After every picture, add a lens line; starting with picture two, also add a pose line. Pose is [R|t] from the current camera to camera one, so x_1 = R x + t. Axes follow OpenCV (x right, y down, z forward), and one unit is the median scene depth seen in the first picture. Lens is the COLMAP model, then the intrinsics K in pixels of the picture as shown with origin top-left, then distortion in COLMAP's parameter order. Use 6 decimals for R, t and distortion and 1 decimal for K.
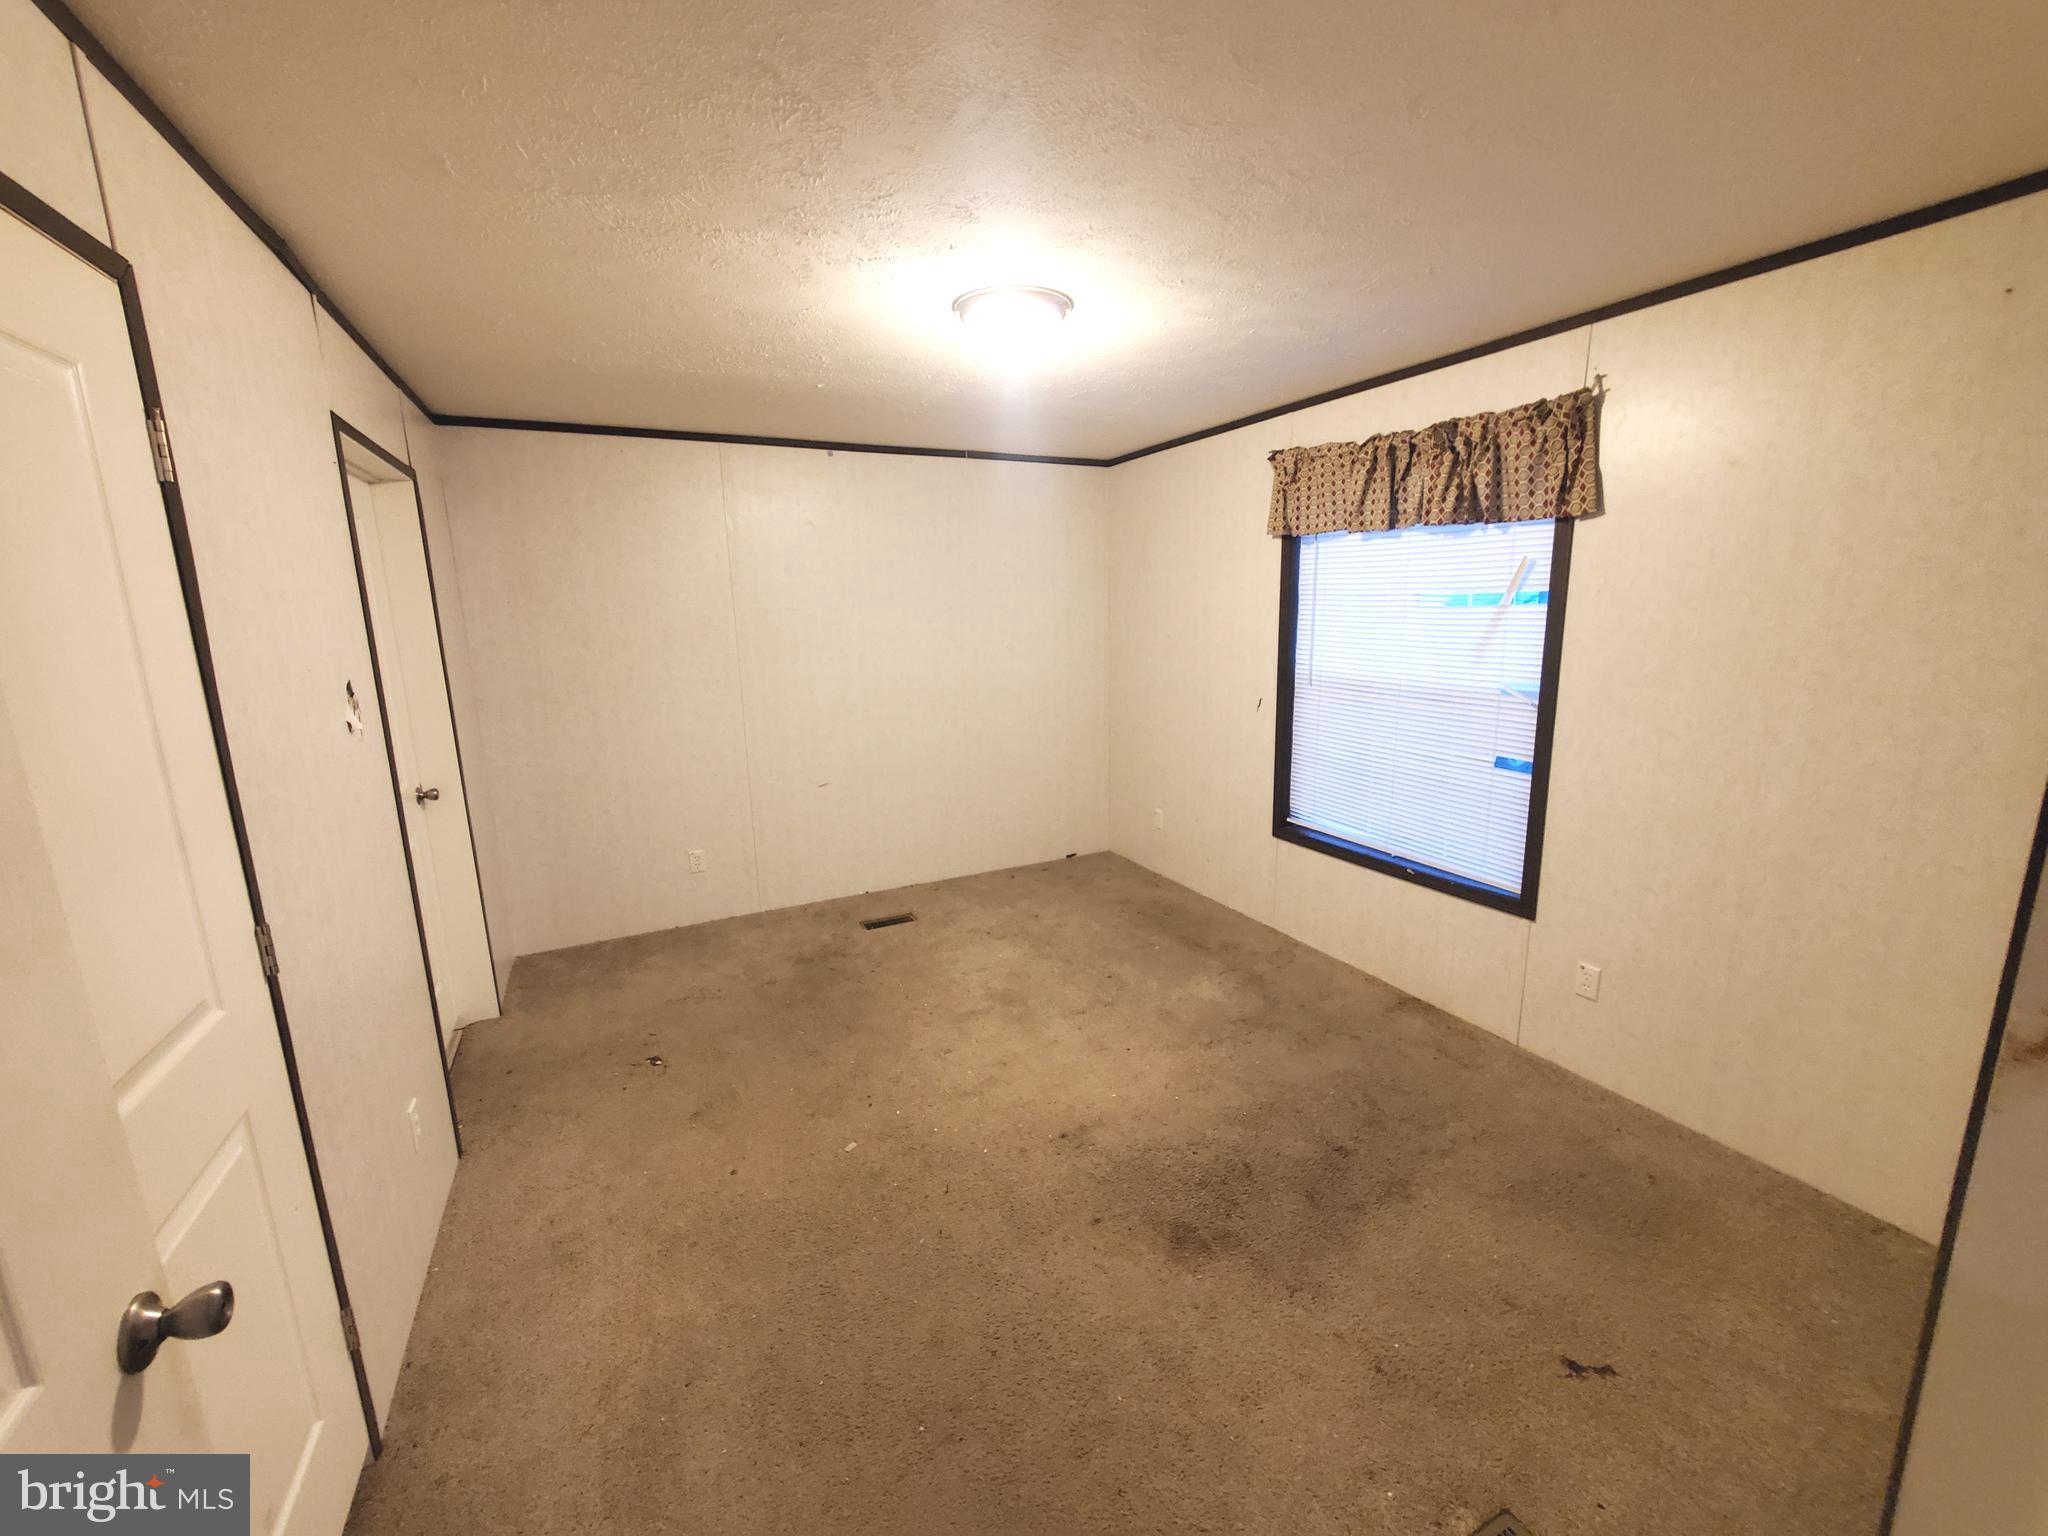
lens RADIAL K [[804.0, 0, 1026.5], [0, 804.0, 756.6], [0, 0, 1]] dist [-0.001499, -0.000049]
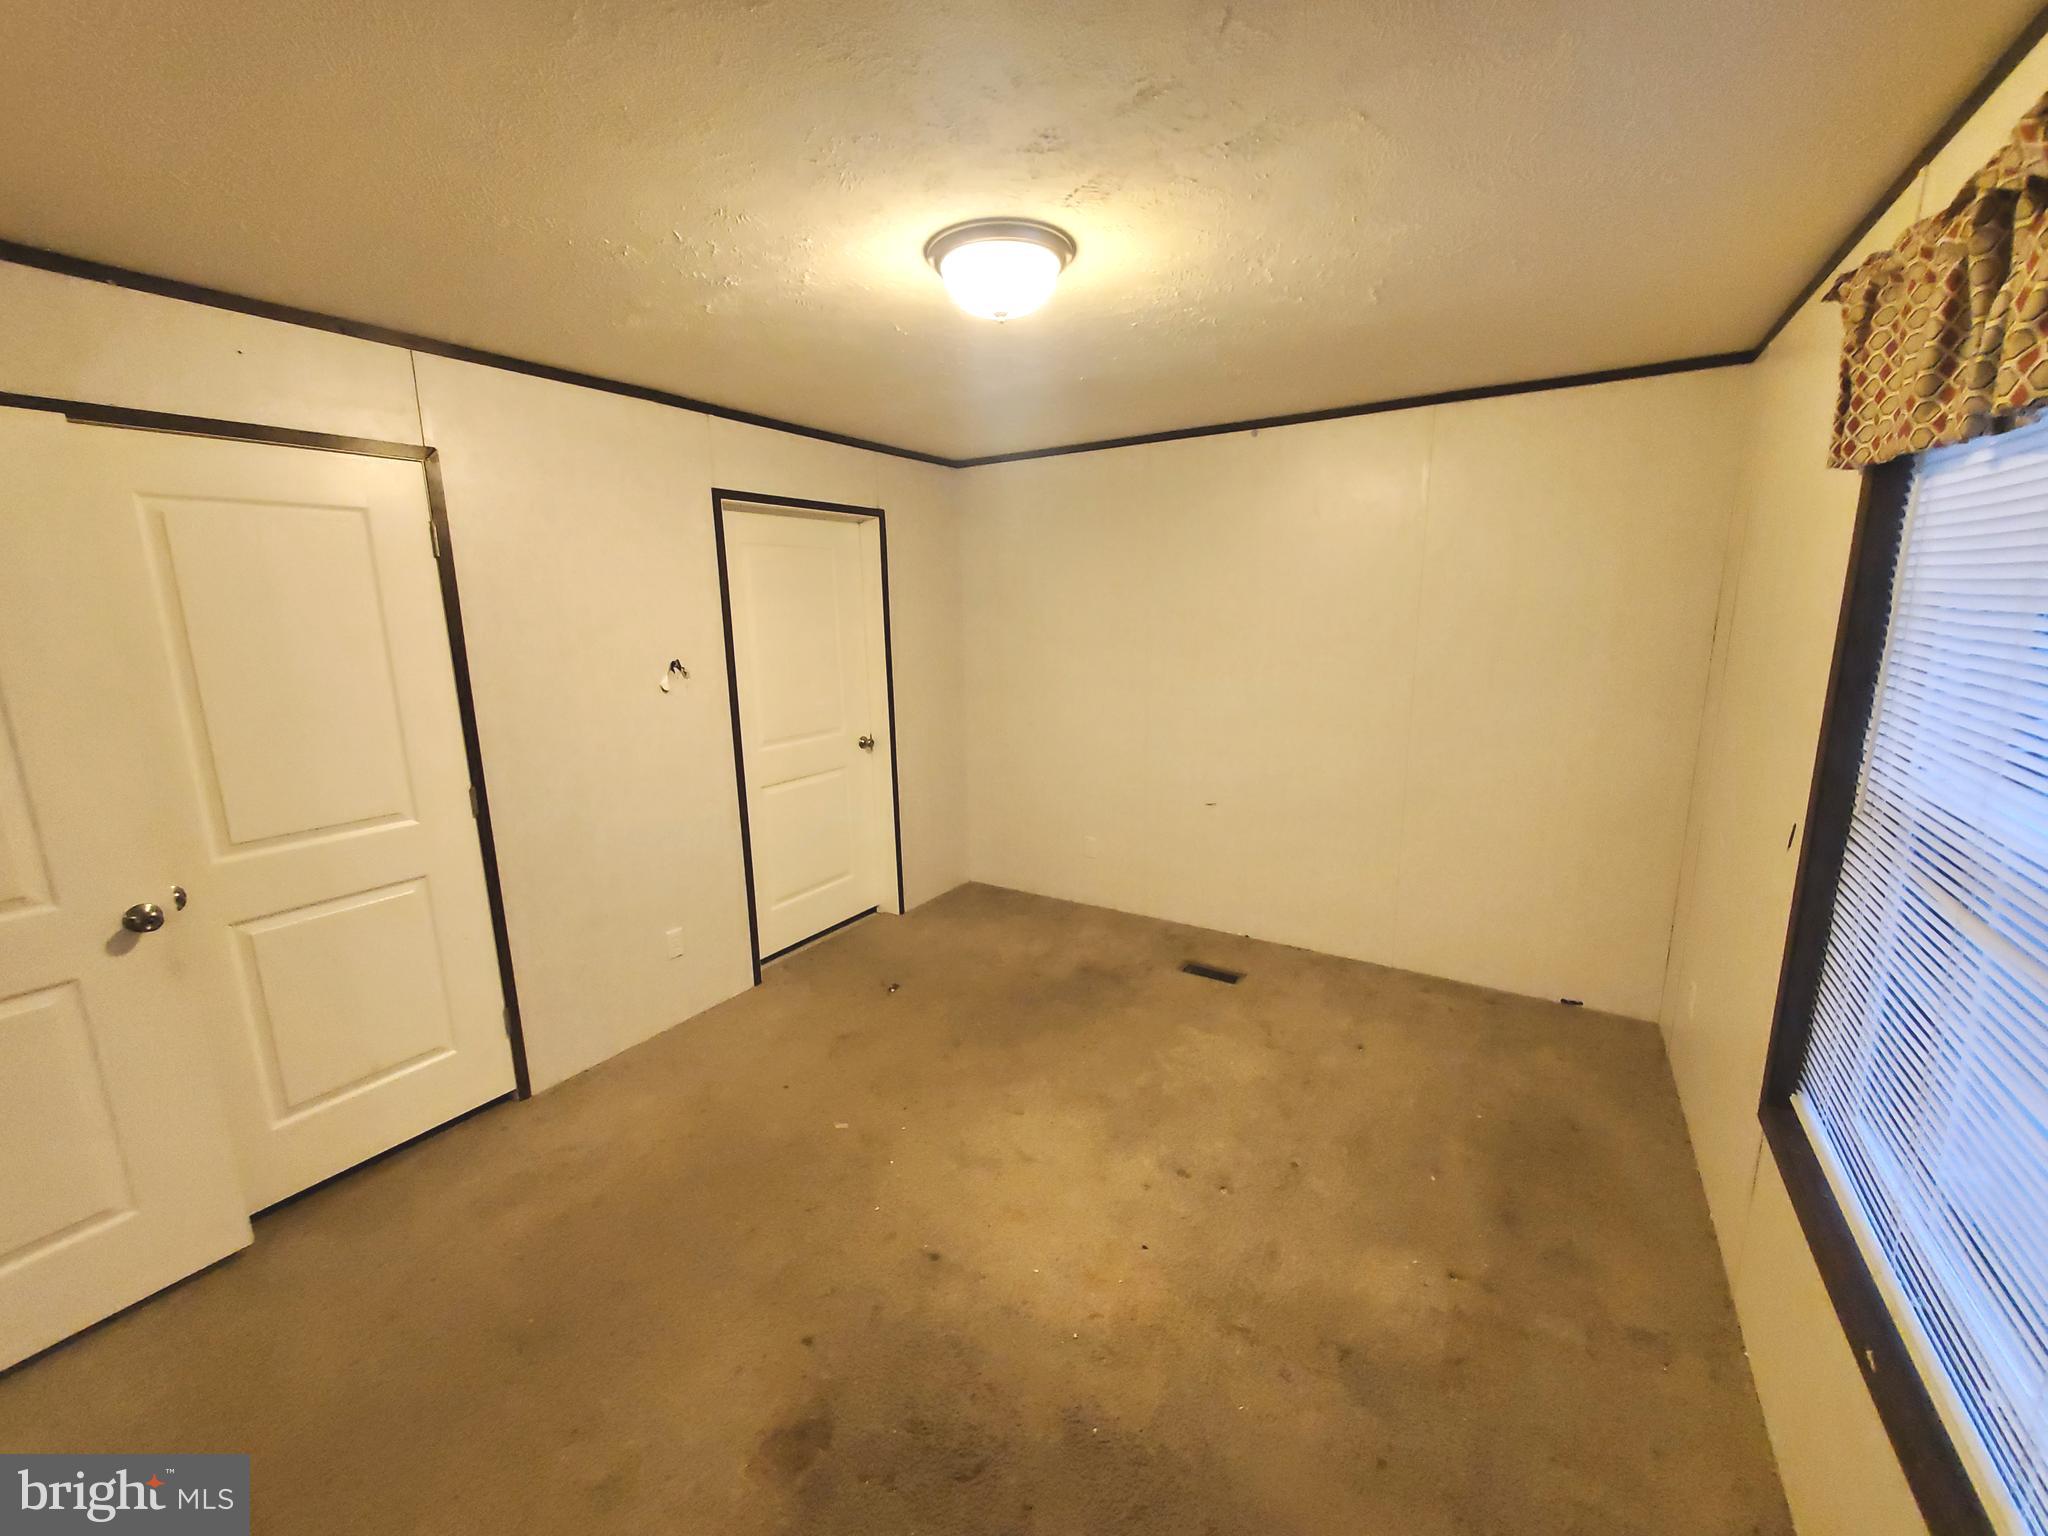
lens RADIAL K [[807.9, 0, 1025.2], [0, 807.9, 753.2], [0, 0, 1]] dist [0.000929, 0.000195]
pose [[0.508733, 0.167215, -0.844530, 0.470949], [-0.153406, 0.982865, 0.102195, -0.096067], [0.847147, 0.077566, 0.525667, 0.388742]]
